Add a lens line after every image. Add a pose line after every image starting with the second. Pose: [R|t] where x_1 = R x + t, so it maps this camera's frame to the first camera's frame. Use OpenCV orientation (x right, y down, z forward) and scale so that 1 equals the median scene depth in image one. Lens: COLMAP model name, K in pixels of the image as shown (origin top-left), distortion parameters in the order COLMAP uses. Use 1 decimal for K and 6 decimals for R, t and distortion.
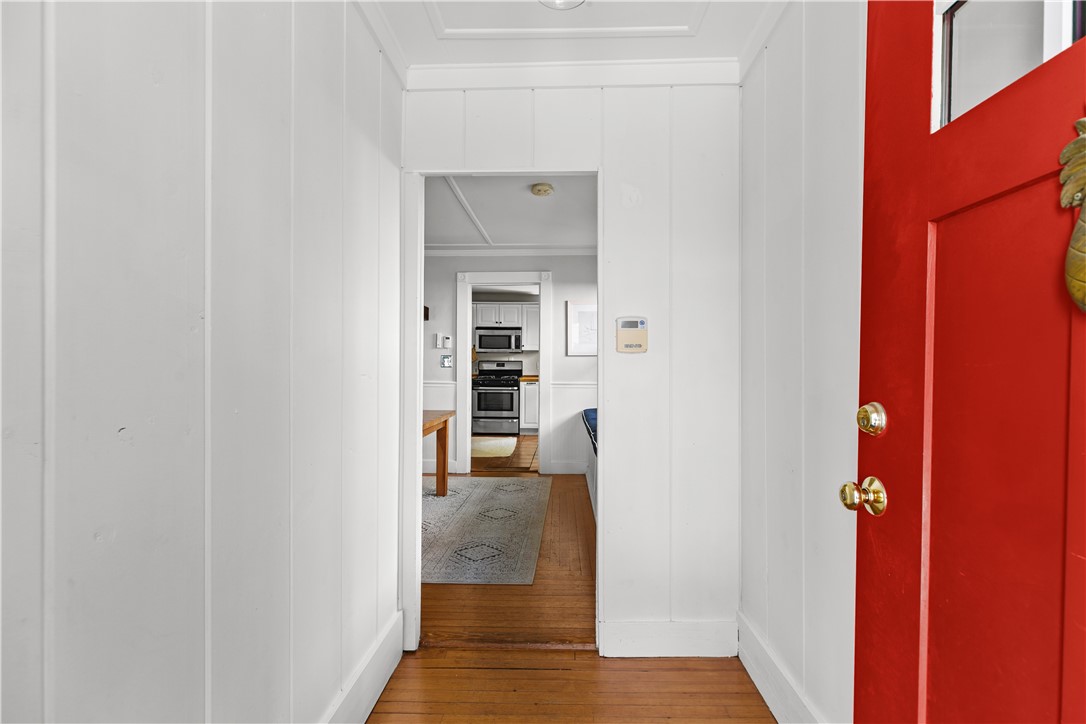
lens RADIAL K [[495.1, 0, 543.9], [0, 495.1, 374.1], [0, 0, 1]] dist [0.000143, 0.000090]
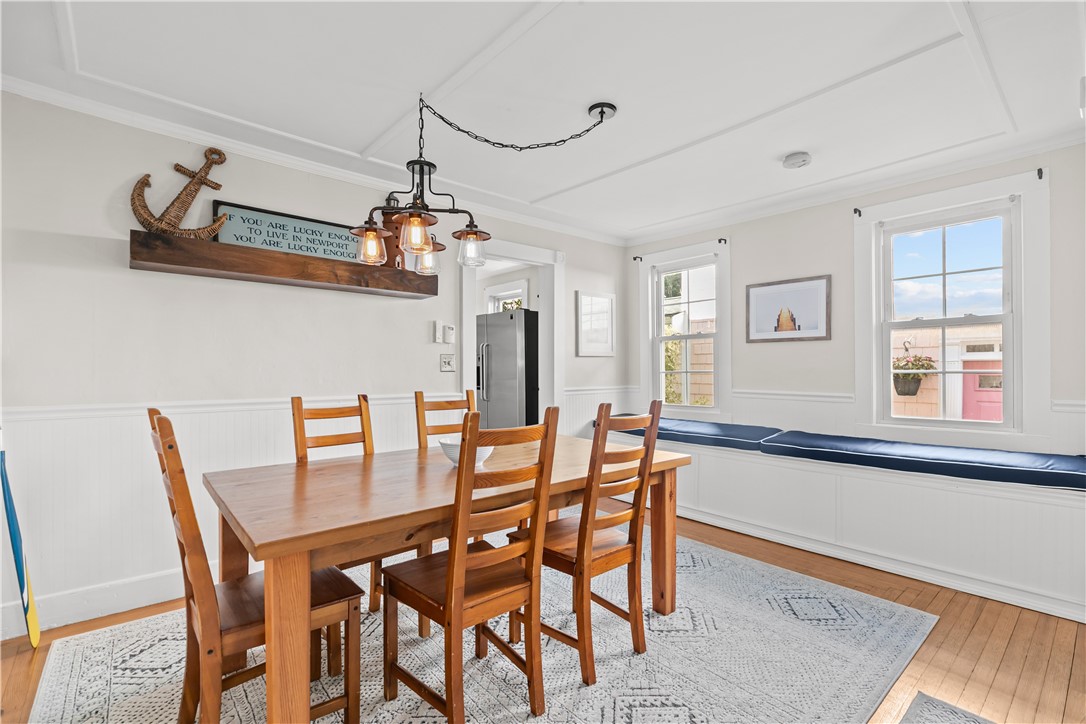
lens RADIAL K [[495.1, 0, 543.9], [0, 495.1, 374.1], [0, 0, 1]] dist [0.000143, 0.000090]
pose [[0.726492, -0.016015, 0.686988, -0.378391], [0.023051, 0.999734, -0.001070, -0.005180], [-0.686788, 0.016613, 0.726668, 0.287062]]
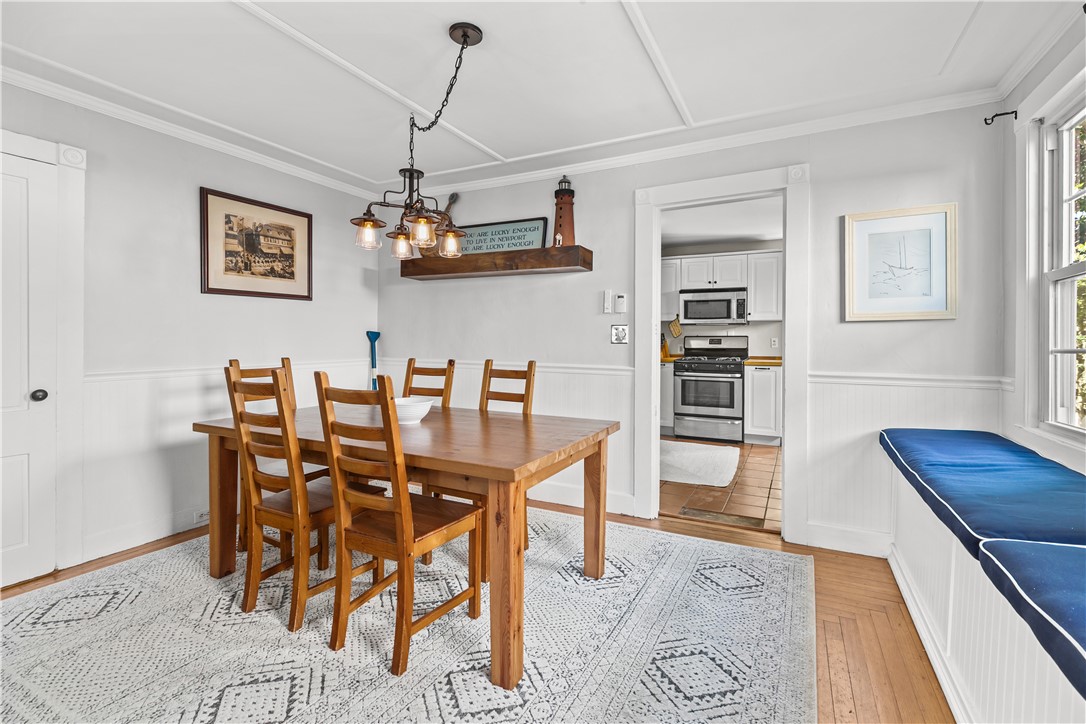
lens RADIAL K [[489.8, 0, 547.3], [0, 489.8, 339.6], [0, 0, 1]] dist [0.000401, 0.000634]
pose [[0.909274, -0.002812, -0.416189, -0.014397], [-0.008000, 0.999674, -0.024233, -0.002318], [0.416121, 0.025364, 0.908955, 0.269325]]
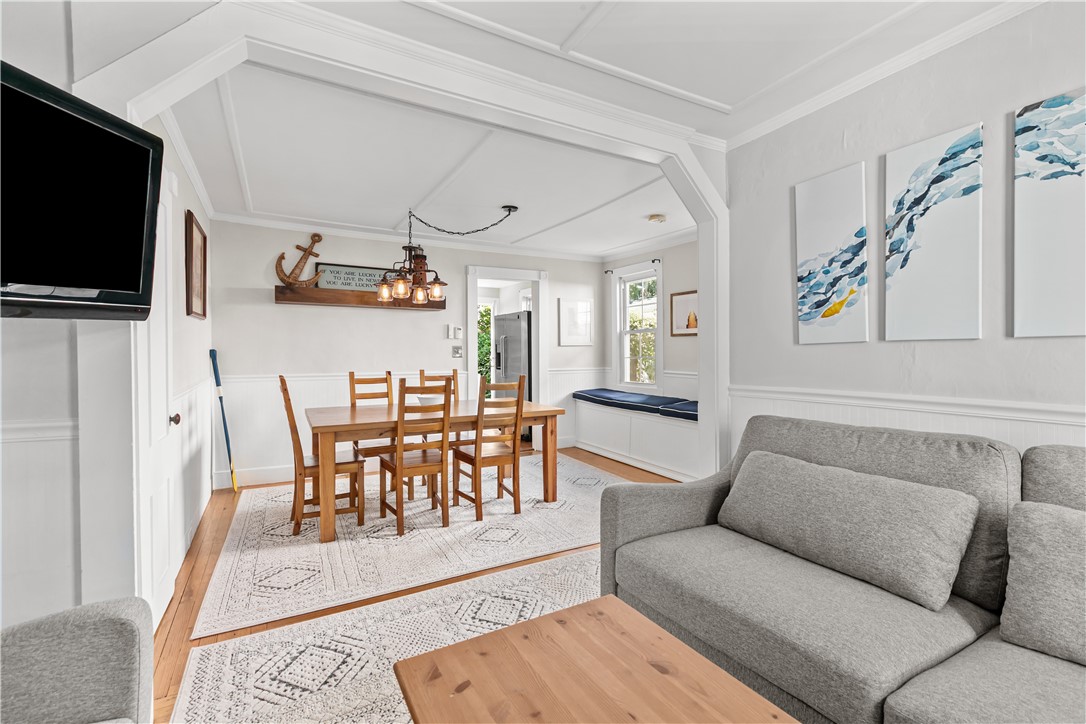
lens RADIAL K [[486.0, 0, 543.0], [0, 486.0, 362.0], [0, 0, 1]] dist [-0.001775, -0.000270]
pose [[0.854102, -0.021741, 0.519651, -0.382371], [0.019779, 0.999761, 0.009319, -0.007244], [-0.519730, 0.002318, 0.854328, 0.035080]]
